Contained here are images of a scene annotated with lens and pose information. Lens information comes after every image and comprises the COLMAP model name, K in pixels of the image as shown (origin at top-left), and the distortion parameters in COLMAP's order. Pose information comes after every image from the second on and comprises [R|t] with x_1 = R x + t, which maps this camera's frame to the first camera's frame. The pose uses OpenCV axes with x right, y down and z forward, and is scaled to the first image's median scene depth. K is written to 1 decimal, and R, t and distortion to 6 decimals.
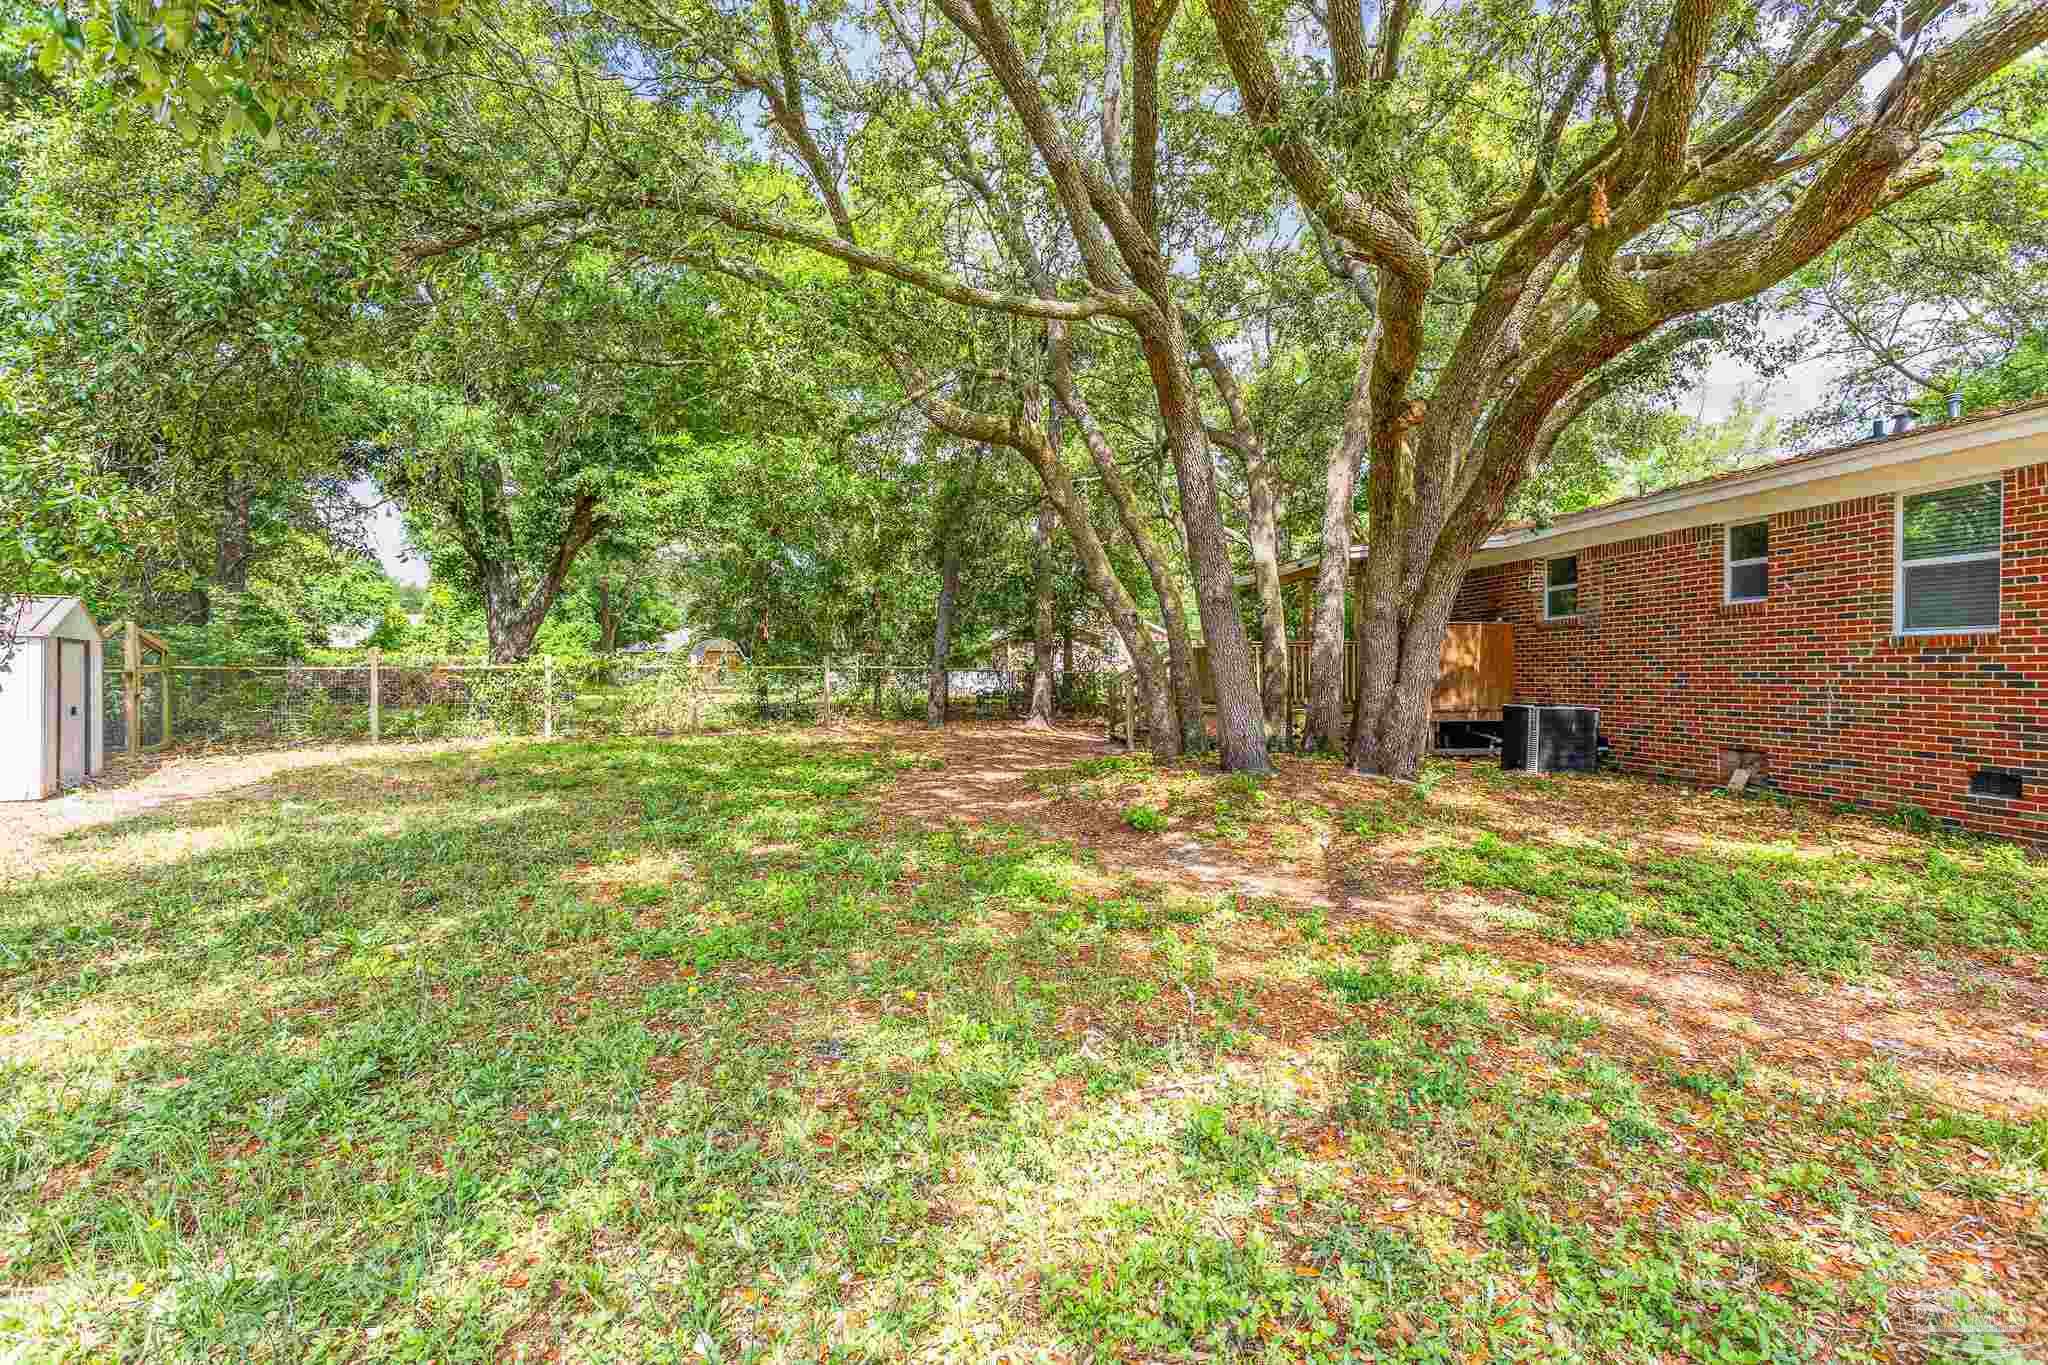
lens RADIAL K [[990.8, 0, 1036.9], [0, 990.8, 677.9], [0, 0, 1]] dist [0.005685, -0.001362]
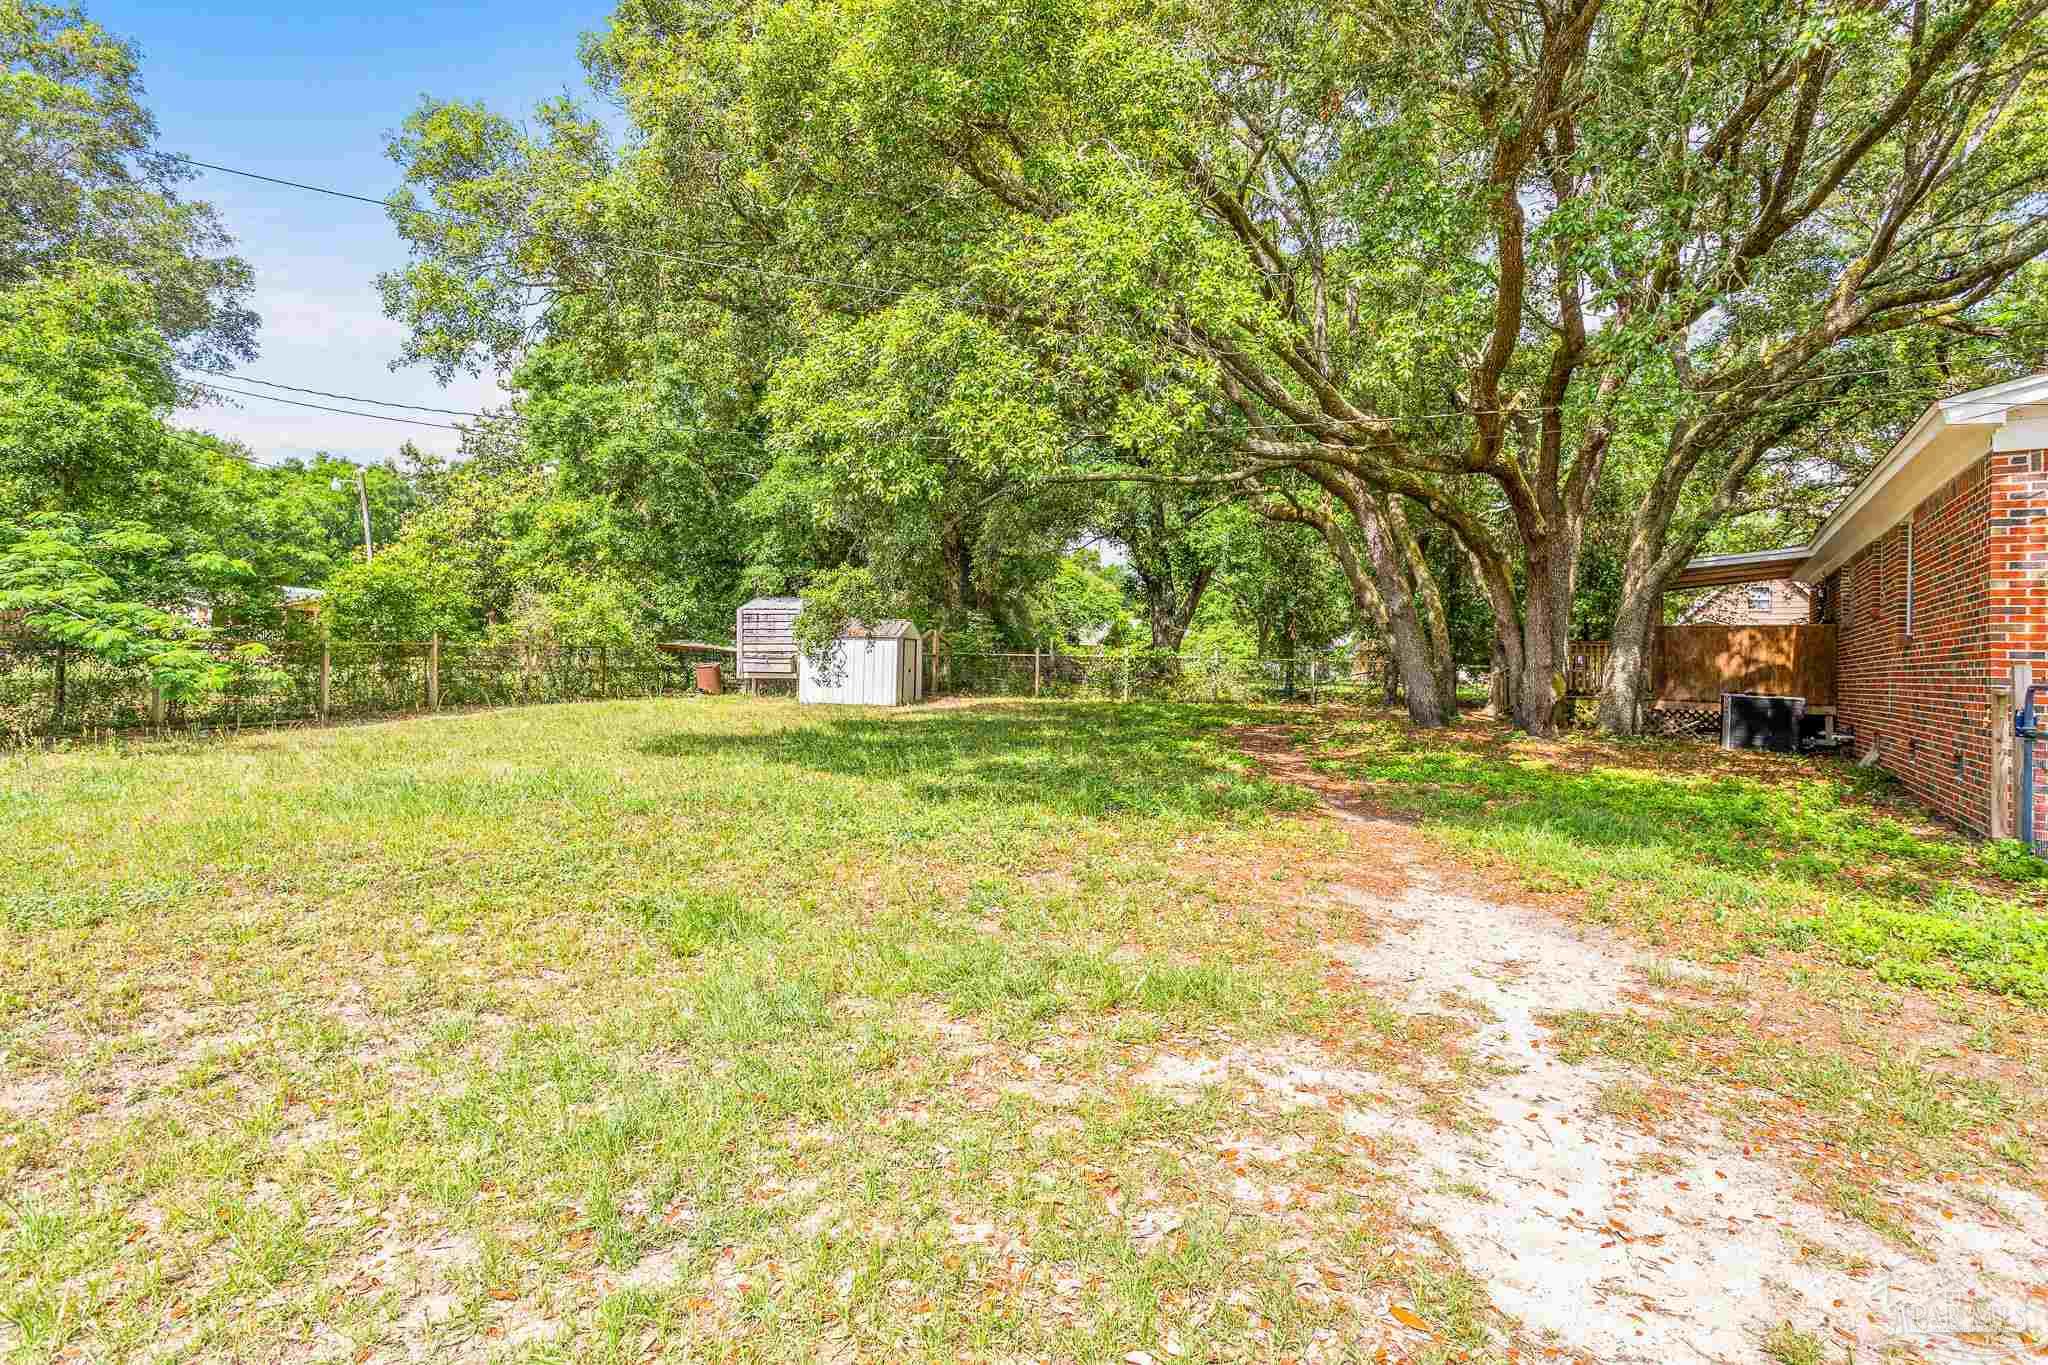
lens RADIAL K [[990.8, 0, 1020.1], [0, 990.8, 677.1], [0, 0, 1]] dist [0.005685, -0.001362]
pose [[0.769660, 0.027213, -0.637873, 0.432746], [-0.028147, 0.999566, 0.008680, 0.014637], [0.637833, 0.011274, 0.770092, -0.373030]]
